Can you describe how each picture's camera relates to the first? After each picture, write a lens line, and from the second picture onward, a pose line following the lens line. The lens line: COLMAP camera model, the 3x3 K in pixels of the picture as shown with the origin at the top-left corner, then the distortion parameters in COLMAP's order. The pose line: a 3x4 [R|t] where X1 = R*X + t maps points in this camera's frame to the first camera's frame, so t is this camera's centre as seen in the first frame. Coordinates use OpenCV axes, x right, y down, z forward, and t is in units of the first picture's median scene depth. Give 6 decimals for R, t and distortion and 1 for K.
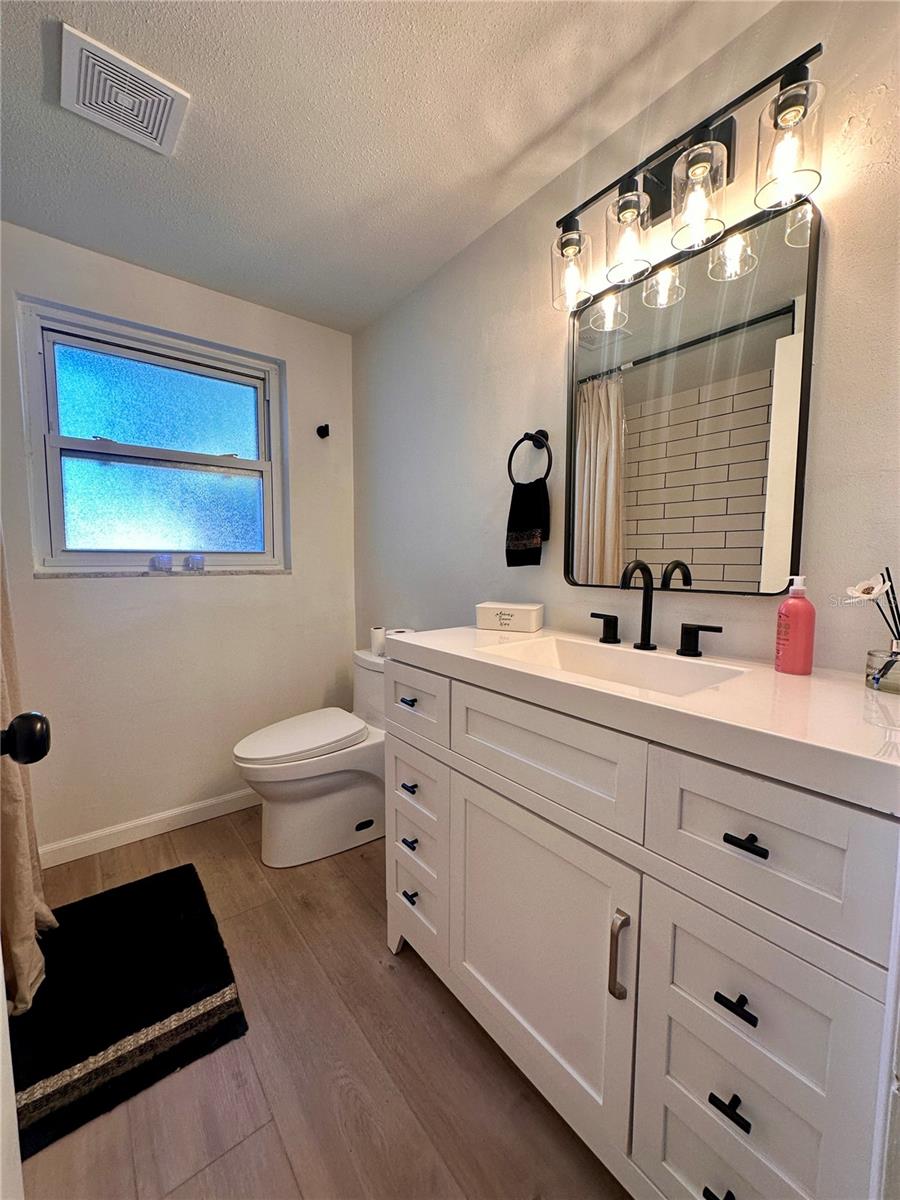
lens RADIAL K [[480.7, 0, 451.7], [0, 480.7, 599.1], [0, 0, 1]] dist [0.001207, -0.000525]
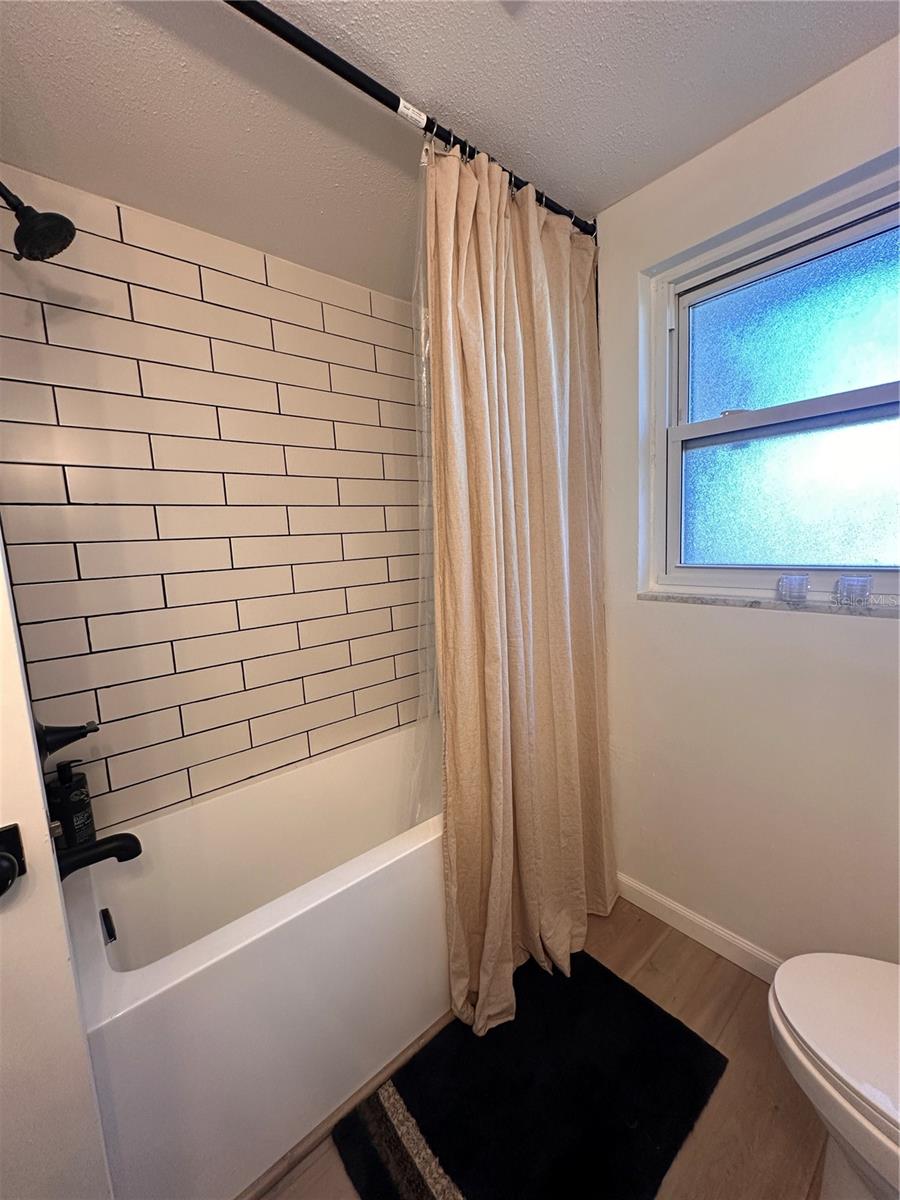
lens RADIAL K [[480.7, 0, 452.3], [0, 480.7, 602.2], [0, 0, 1]] dist [0.001207, -0.000525]
pose [[0.025191, 0.124972, -0.991840, 0.015448], [-0.037159, 0.991587, 0.123997, -0.130991], [0.998992, 0.033732, 0.029623, 0.602007]]
